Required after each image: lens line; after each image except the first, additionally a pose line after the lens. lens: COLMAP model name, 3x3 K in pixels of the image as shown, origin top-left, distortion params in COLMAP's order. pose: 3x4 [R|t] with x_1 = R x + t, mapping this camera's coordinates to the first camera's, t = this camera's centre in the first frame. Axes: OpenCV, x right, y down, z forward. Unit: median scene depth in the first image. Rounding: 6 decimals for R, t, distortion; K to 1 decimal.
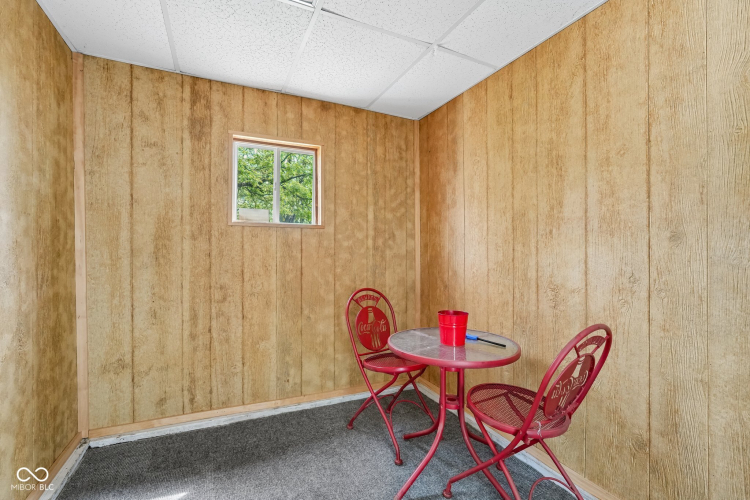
lens RADIAL K [[330.4, 0, 374.1], [0, 330.4, 251.6], [0, 0, 1]] dist [0.002654, 0.001114]
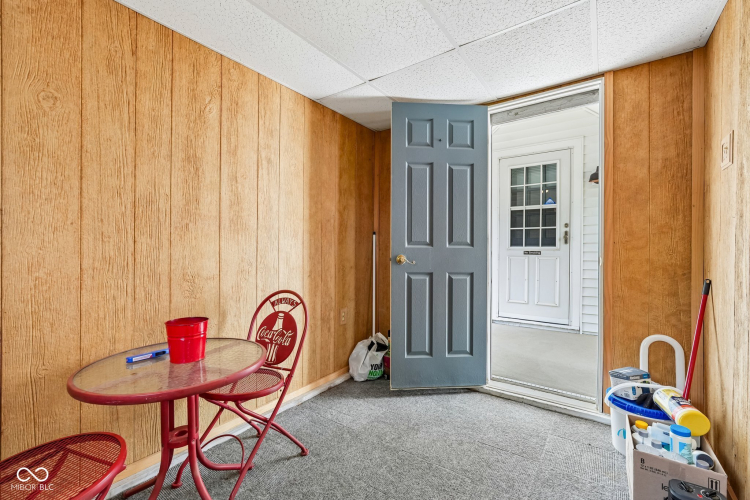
lens RADIAL K [[330.4, 0, 374.2], [0, 330.4, 248.3], [0, 0, 1]] dist [0.002654, 0.001114]
pose [[-0.476444, -0.005745, 0.879186, -0.697105], [-0.005497, 0.999979, 0.003555, 0.005842], [-0.879187, -0.003139, -0.476466, 1.032745]]
